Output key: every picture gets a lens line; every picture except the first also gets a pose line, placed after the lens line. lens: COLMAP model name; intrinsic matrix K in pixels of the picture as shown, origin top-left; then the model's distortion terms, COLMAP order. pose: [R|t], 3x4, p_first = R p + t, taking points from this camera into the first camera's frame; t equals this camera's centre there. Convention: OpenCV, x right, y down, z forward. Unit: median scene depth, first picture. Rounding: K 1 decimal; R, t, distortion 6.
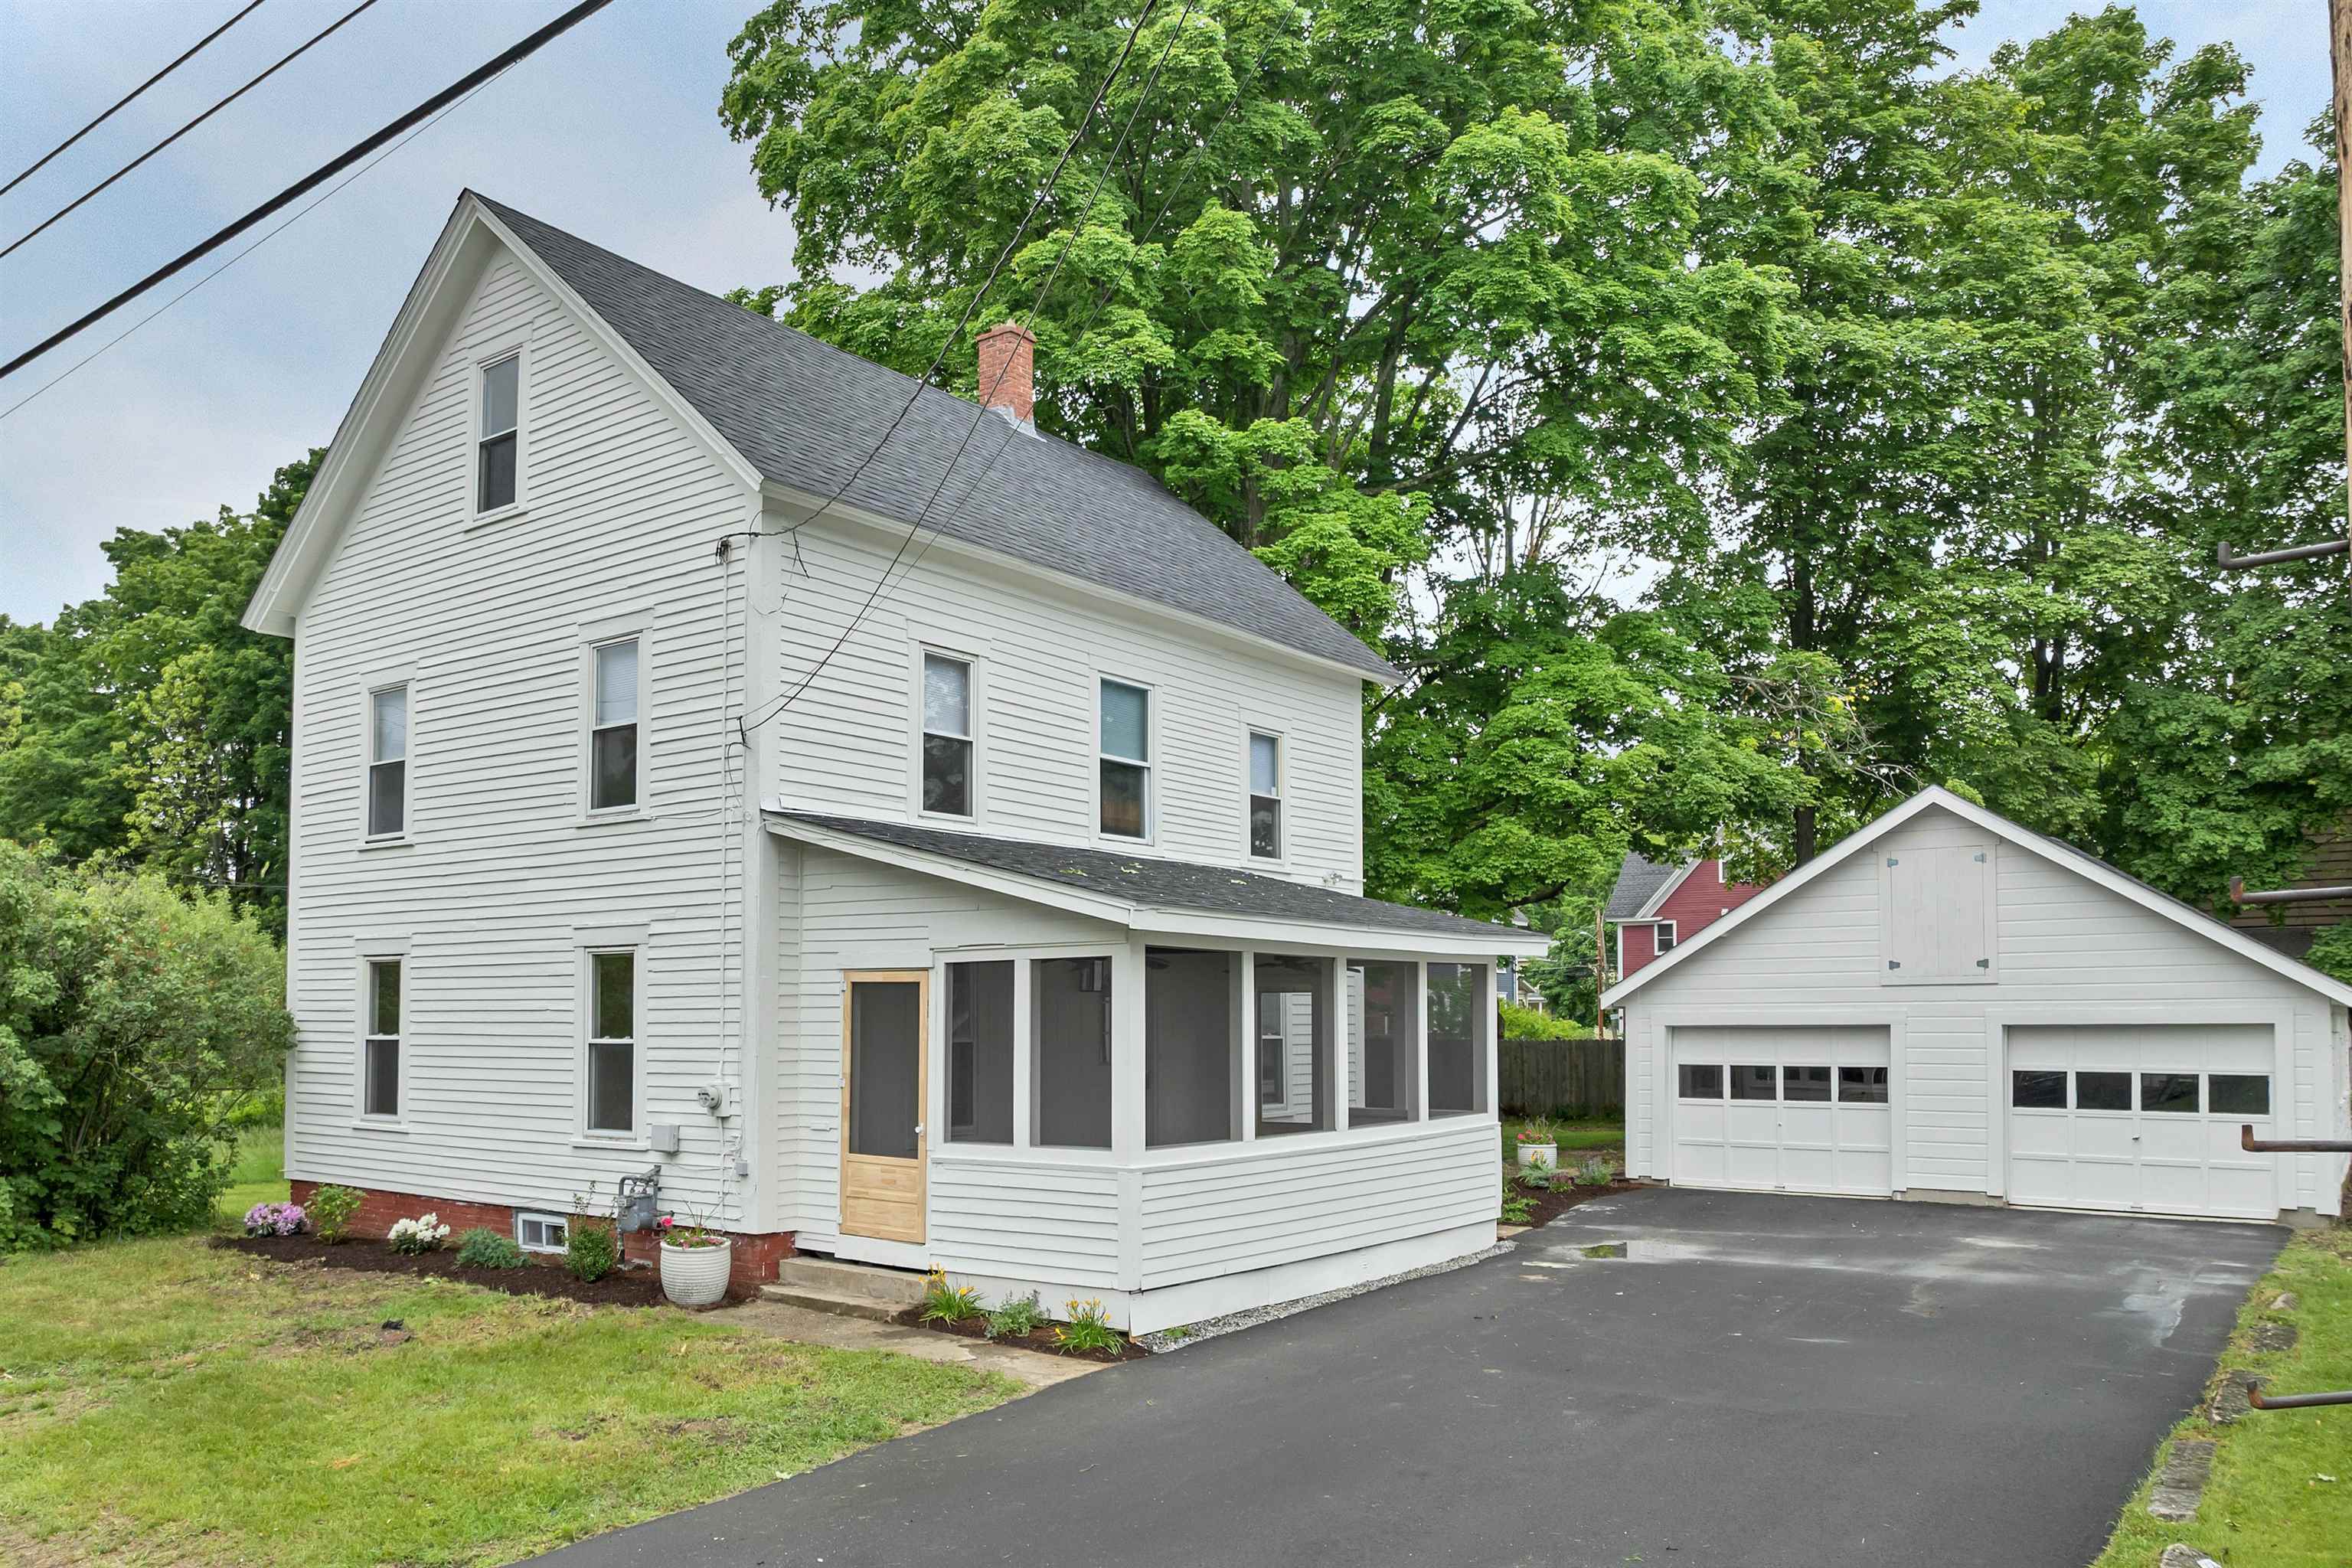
lens RADIAL K [[1733.5, 0, 1188.4], [0, 1733.5, 959.5], [0, 0, 1]] dist [-0.045127, 0.008707]
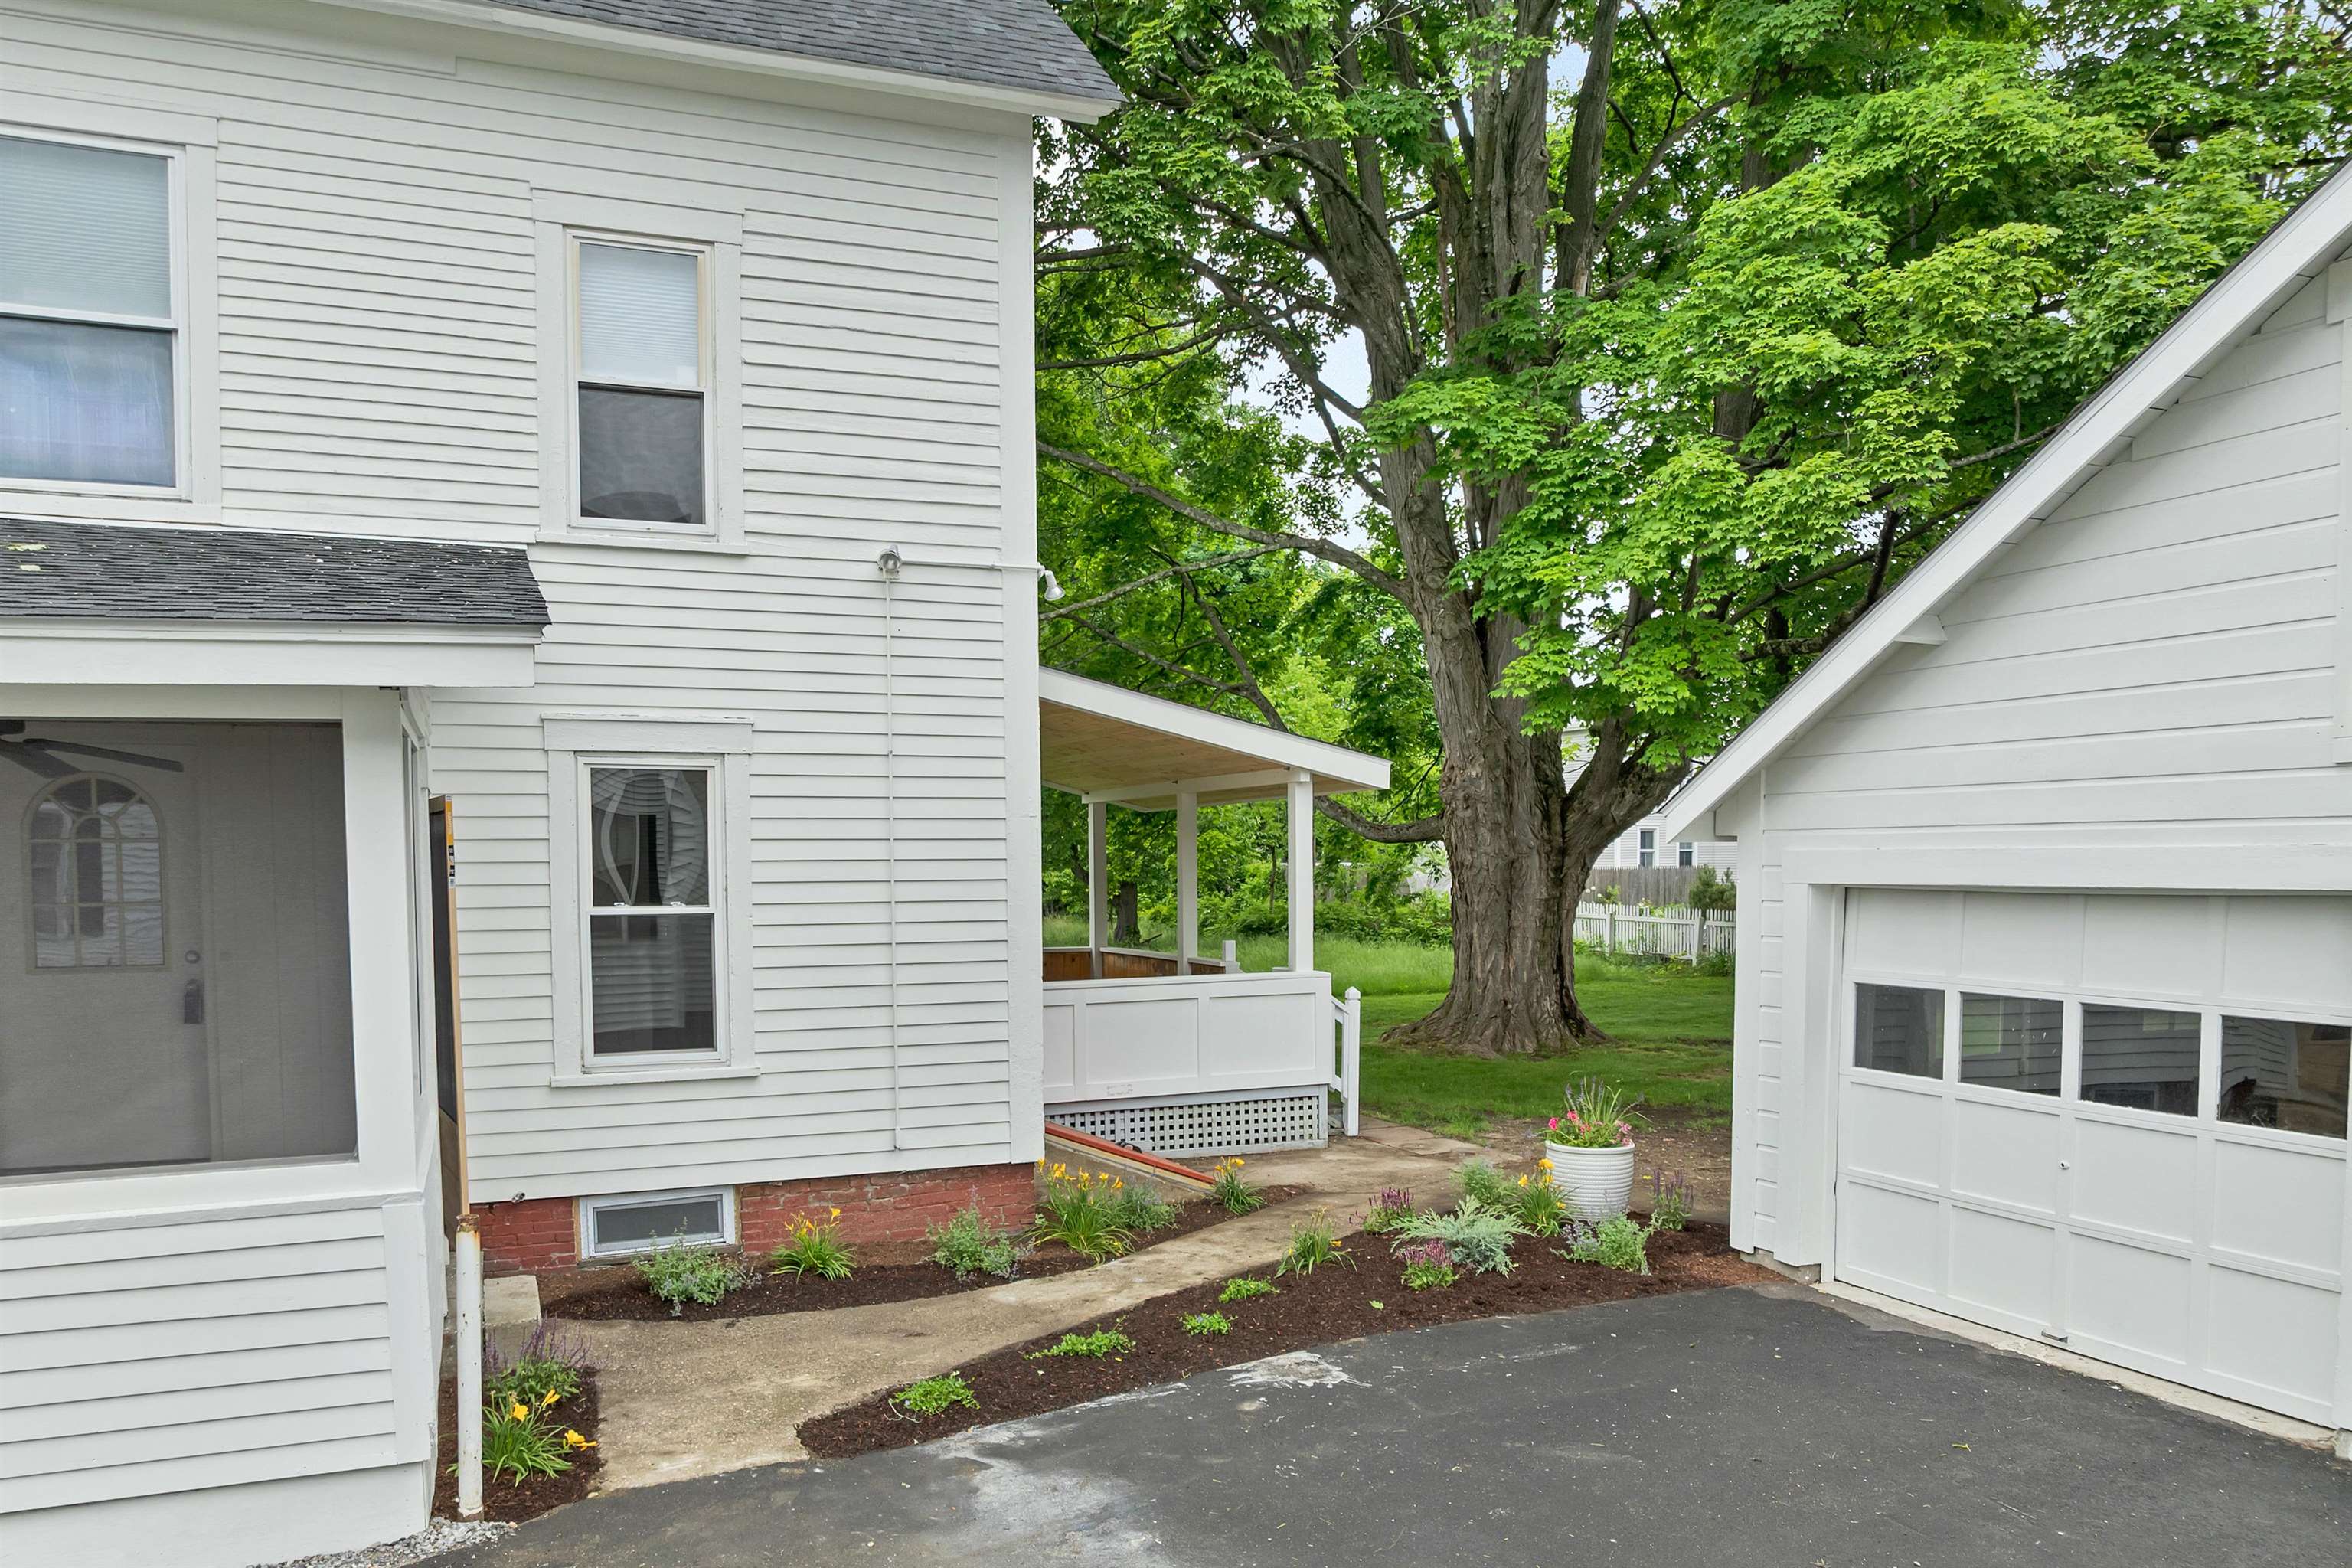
lens RADIAL K [[1733.5, 0, 1188.4], [0, 1733.5, 959.5], [0, 0, 1]] dist [-0.045127, 0.008707]
pose [[0.858384, 0.024023, -0.512445, 0.561654], [0.027035, 0.995397, 0.091949, 0.023653], [0.512295, -0.092782, 0.853783, 0.927701]]
